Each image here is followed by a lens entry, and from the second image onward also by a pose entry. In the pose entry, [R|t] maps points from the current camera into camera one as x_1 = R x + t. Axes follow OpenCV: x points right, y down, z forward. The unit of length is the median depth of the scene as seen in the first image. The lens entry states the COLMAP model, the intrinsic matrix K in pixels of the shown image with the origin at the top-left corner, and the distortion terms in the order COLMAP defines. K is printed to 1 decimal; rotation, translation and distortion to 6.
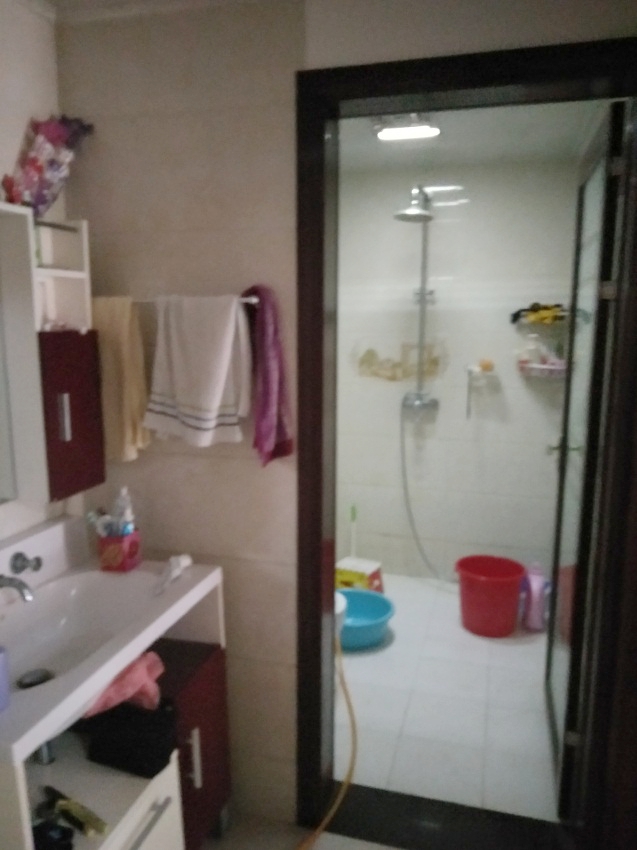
lens RADIAL K [[631.2, 0, 318.5], [0, 631.2, 425.0], [0, 0, 1]] dist [0.003914, -0.004344]
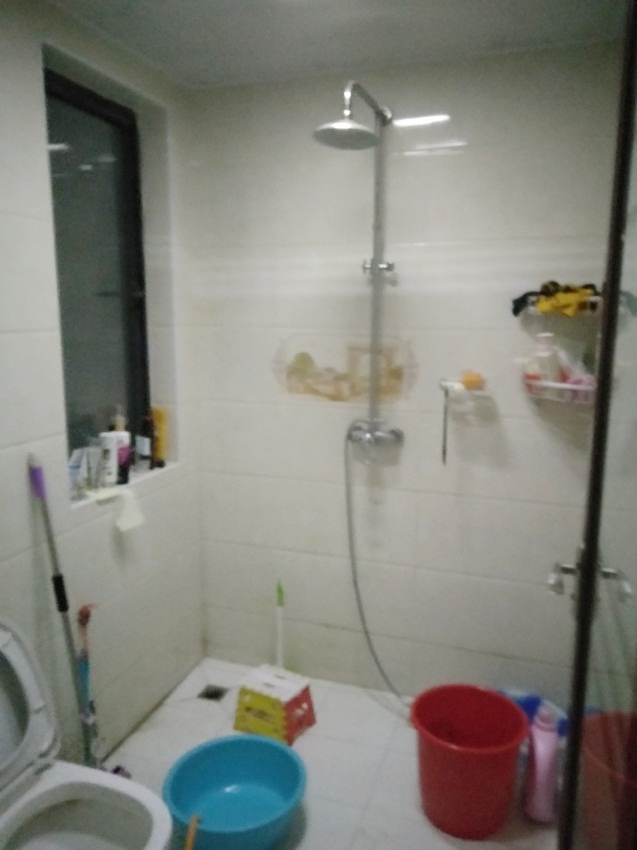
lens RADIAL K [[631.2, 0, 318.5], [0, 631.2, 425.0], [0, 0, 1]] dist [0.003914, -0.004344]
pose [[0.998586, 0.010321, -0.052157, 0.140959], [-0.009554, 0.999843, 0.014940, -0.056731], [0.052303, -0.014421, 0.998527, 0.347520]]
